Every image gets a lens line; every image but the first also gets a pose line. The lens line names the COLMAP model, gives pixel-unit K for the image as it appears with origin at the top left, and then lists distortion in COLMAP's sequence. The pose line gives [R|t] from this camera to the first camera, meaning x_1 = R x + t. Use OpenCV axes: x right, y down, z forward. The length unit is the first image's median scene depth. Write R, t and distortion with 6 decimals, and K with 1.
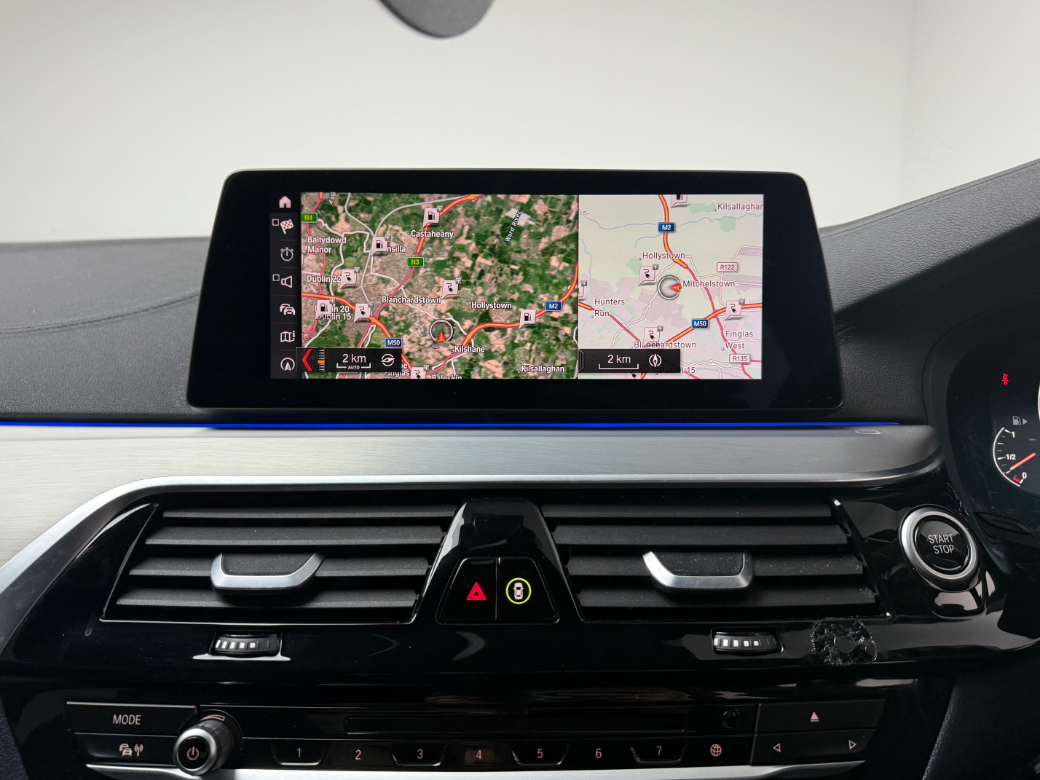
lens RADIAL K [[821.7, 0, 520.3], [0, 821.7, 386.5], [0, 0, 1]] dist [0.031398, -0.010154]
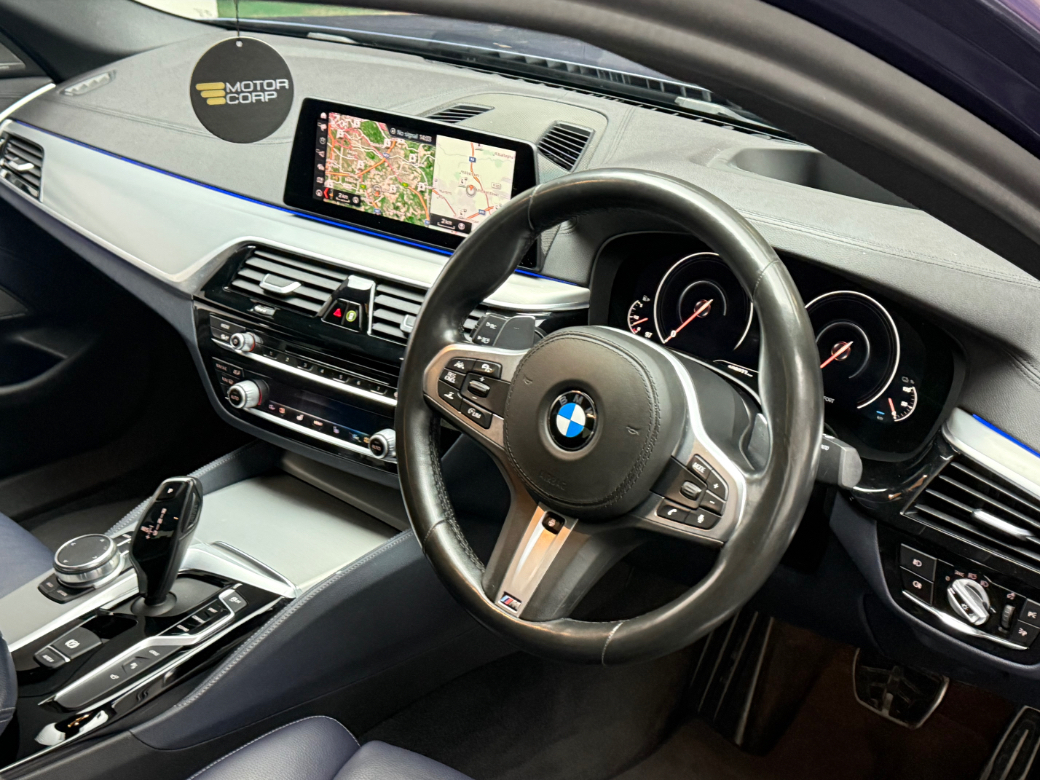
lens RADIAL K [[1365.8, 0, 521.2], [0, 1365.8, 391.1], [0, 0, 1]] dist [0.035358, 0.000000]
pose [[0.827550, 0.258648, -0.498259, 2.007261], [-0.121022, 0.948867, 0.291557, -0.625665], [0.548192, -0.180978, 0.816537, -1.650609]]
